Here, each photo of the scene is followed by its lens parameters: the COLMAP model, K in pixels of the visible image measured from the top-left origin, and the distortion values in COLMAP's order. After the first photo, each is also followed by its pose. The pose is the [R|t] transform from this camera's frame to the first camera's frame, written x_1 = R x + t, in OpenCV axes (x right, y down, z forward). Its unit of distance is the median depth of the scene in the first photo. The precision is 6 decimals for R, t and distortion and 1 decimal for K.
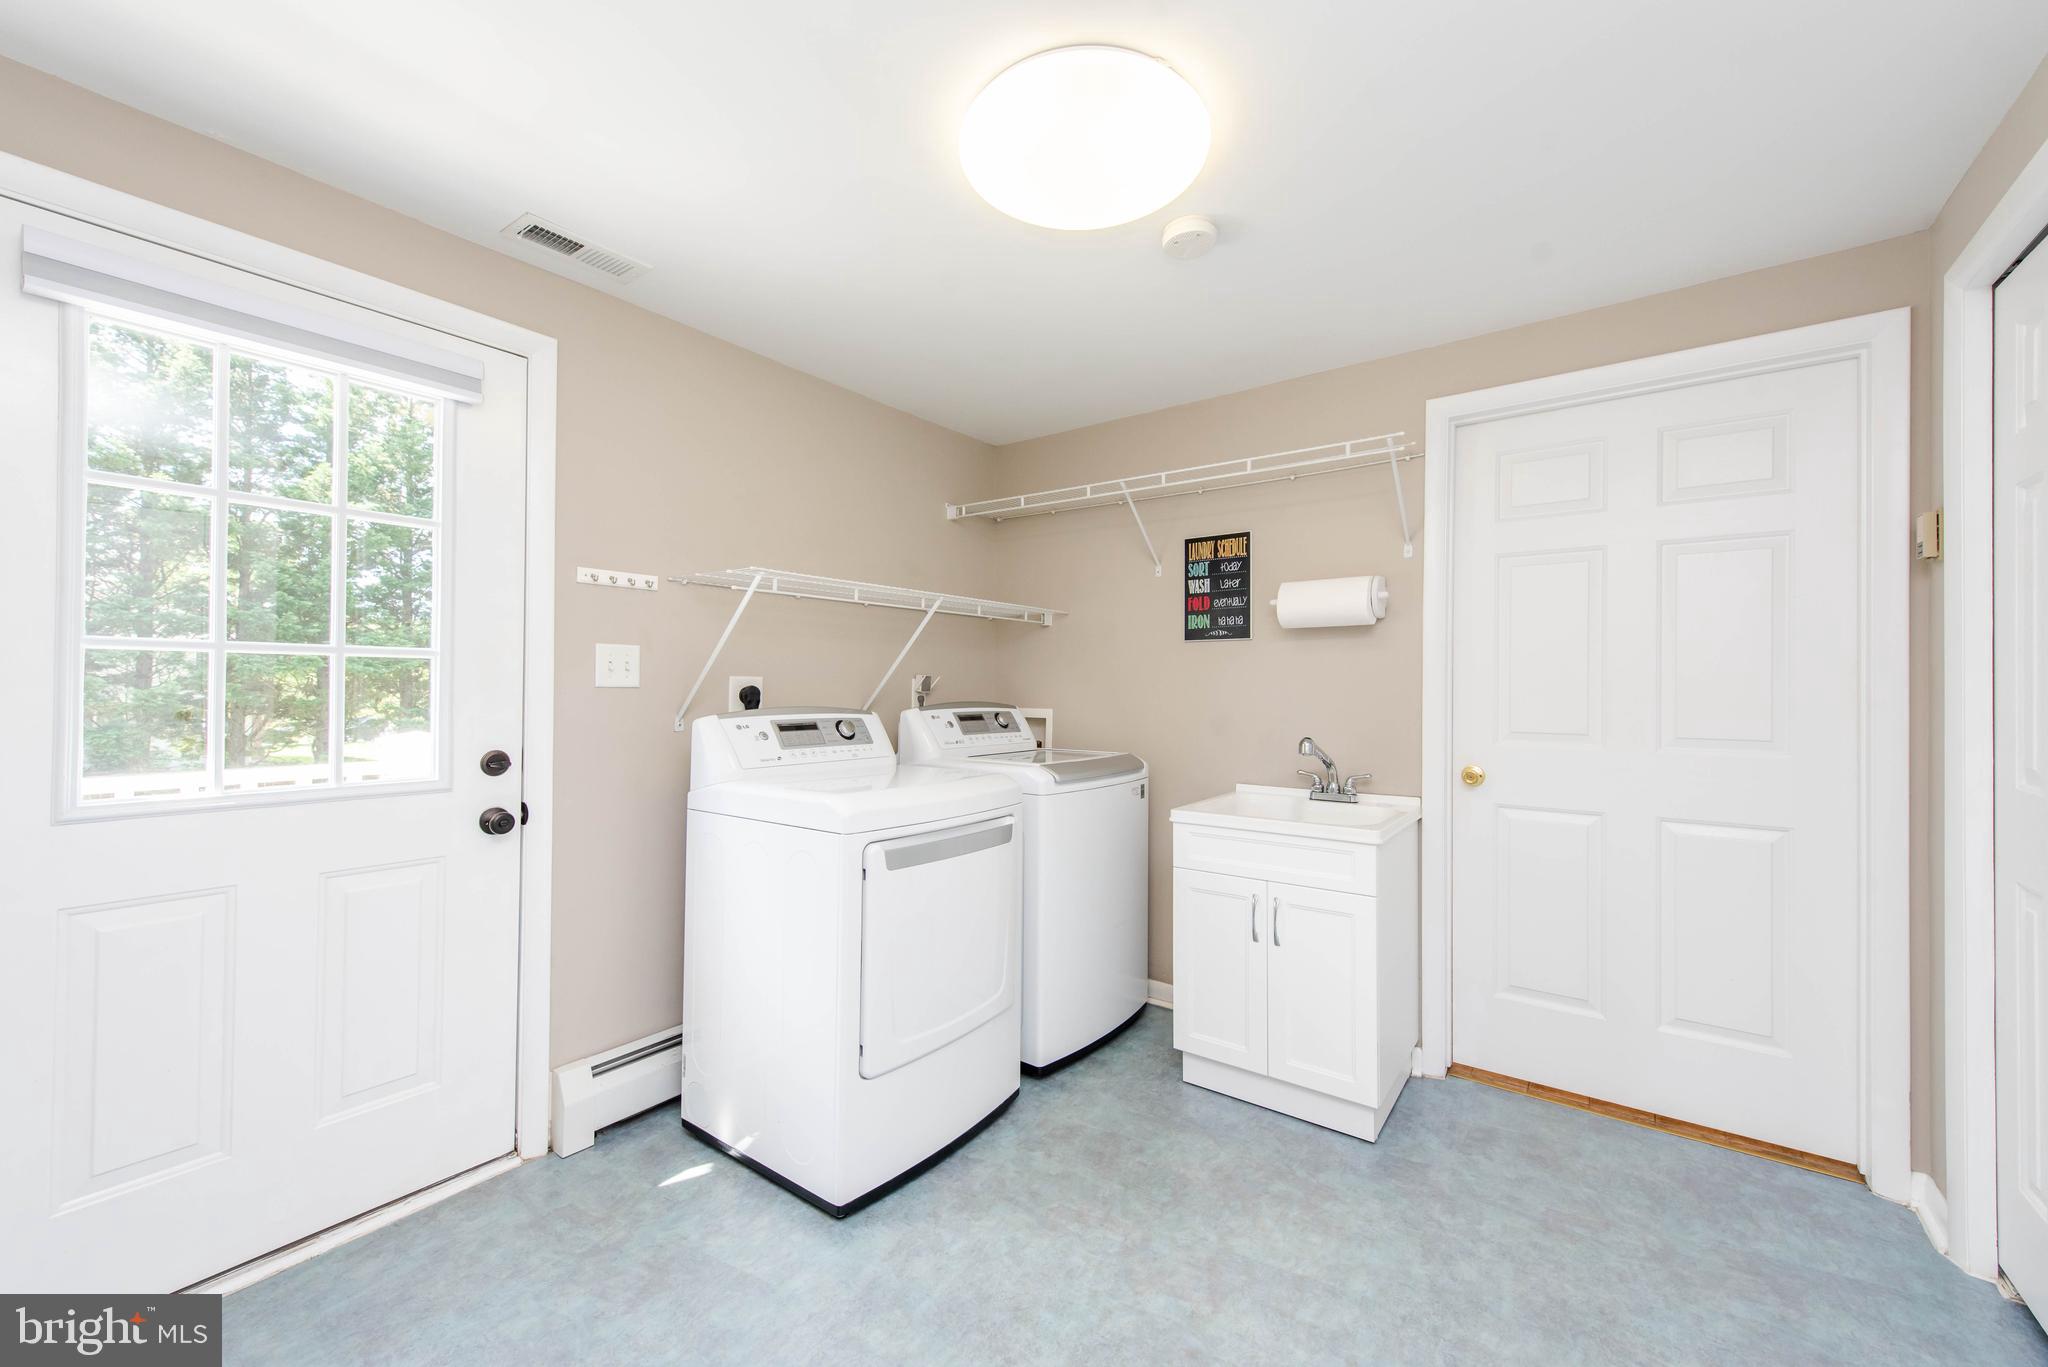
lens RADIAL K [[804.2, 0, 1029.1], [0, 804.2, 681.1], [0, 0, 1]] dist [0.013188, -0.002930]
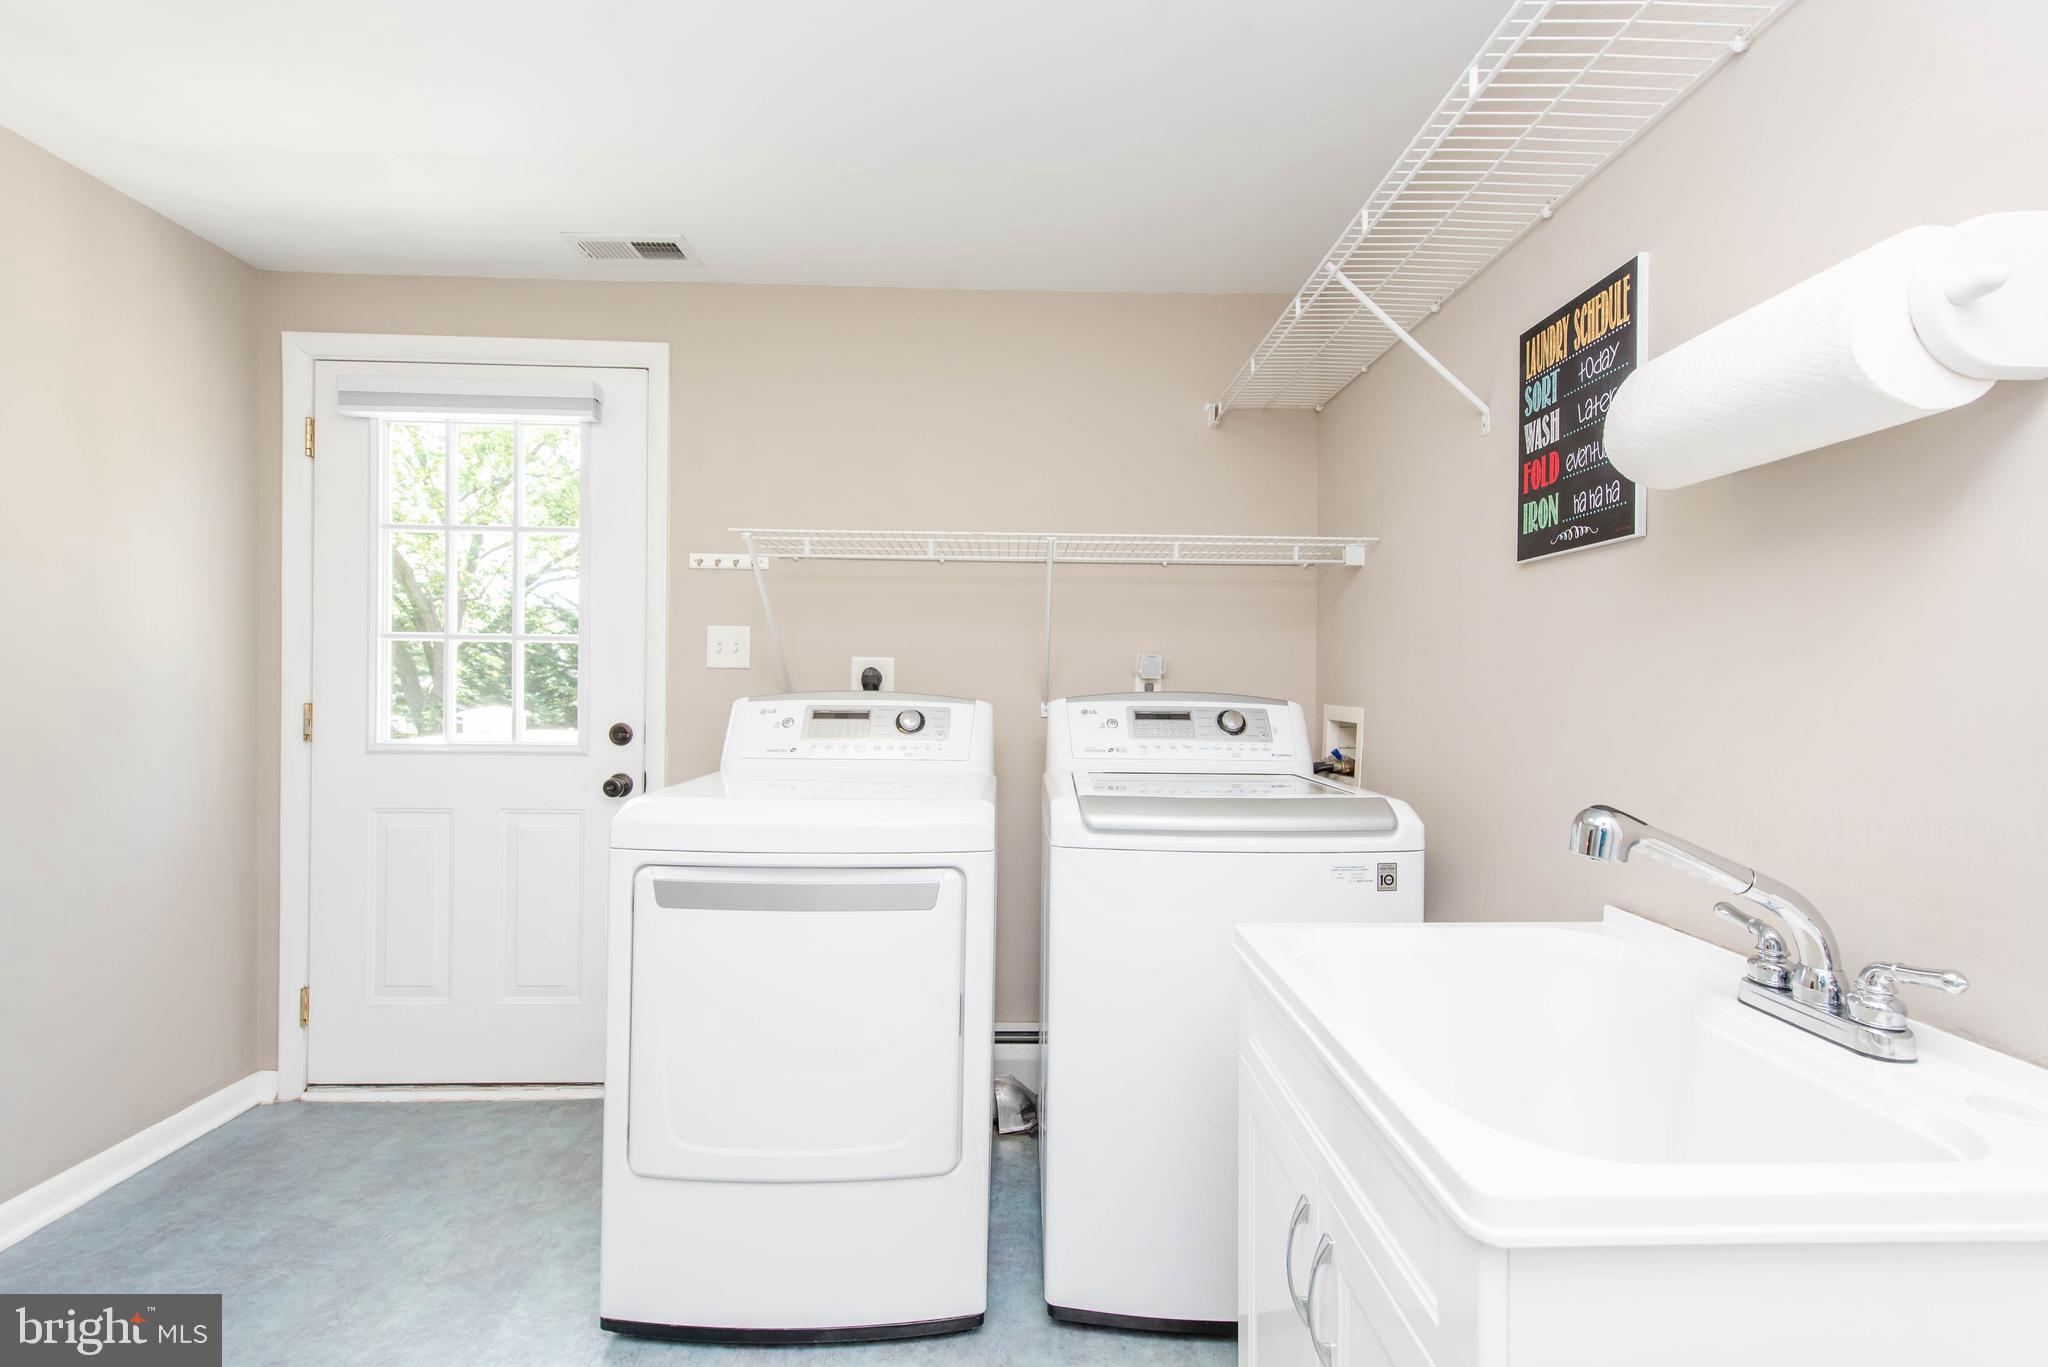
lens RADIAL K [[804.2, 0, 1029.1], [0, 804.2, 681.1], [0, 0, 1]] dist [0.013188, -0.002930]
pose [[0.607314, 0.003353, -0.794455, 0.458263], [0.001093, 0.999987, 0.005056, 0.016855], [0.794461, -0.003939, 0.607302, 0.600742]]
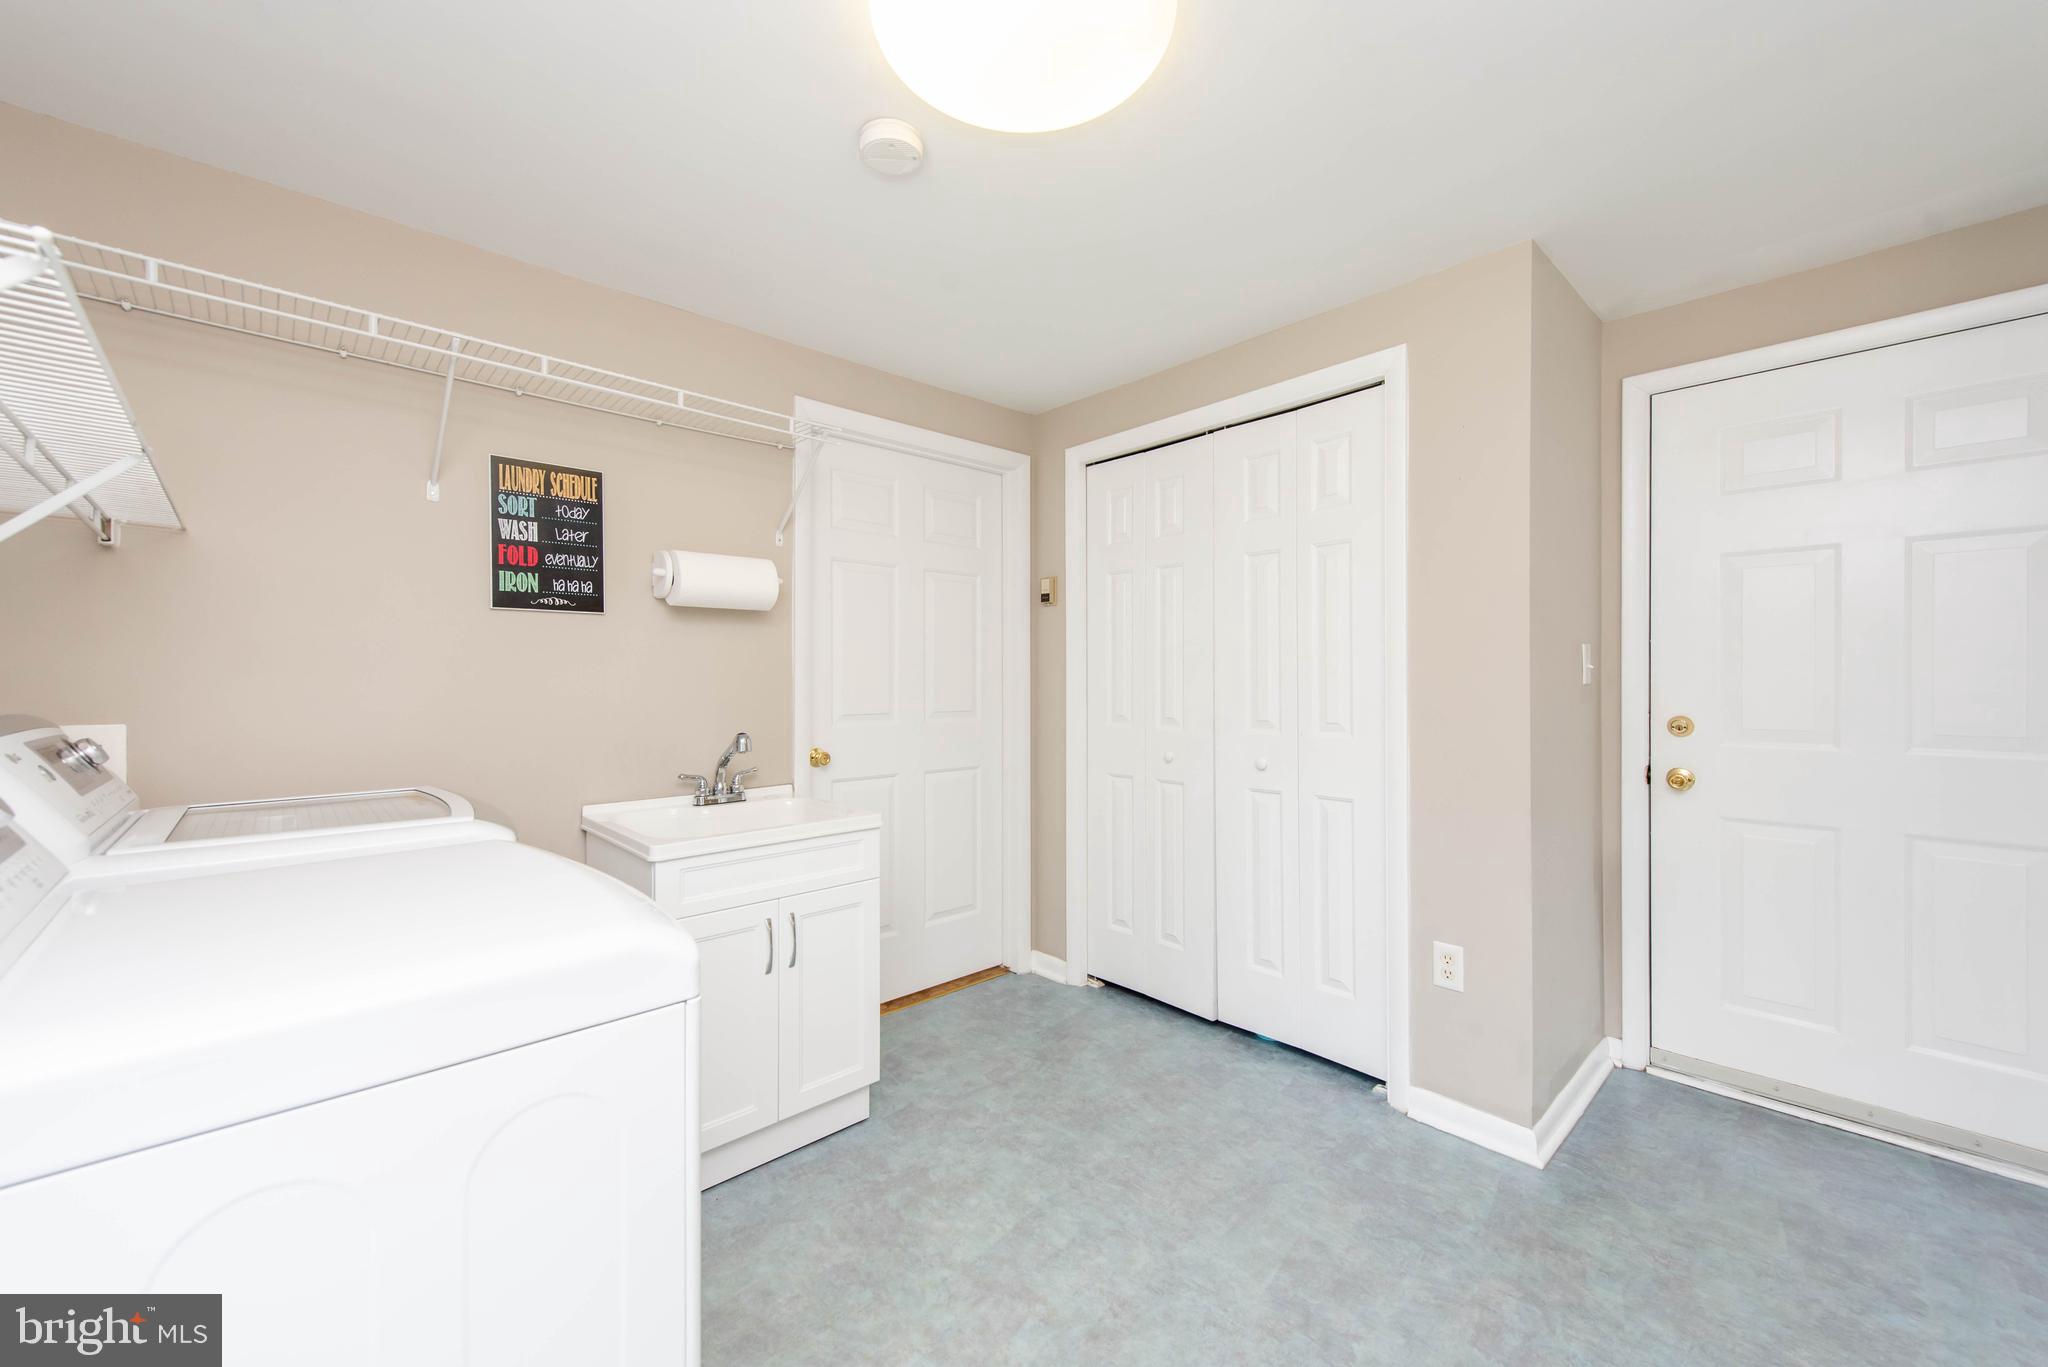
lens RADIAL K [[804.2, 0, 1029.1], [0, 804.2, 681.1], [0, 0, 1]] dist [0.013188, -0.002930]
pose [[0.177897, -0.007597, 0.984020, -0.461003], [-0.004788, 0.999952, 0.008586, 0.003887], [-0.984037, -0.006239, 0.177852, 0.522251]]
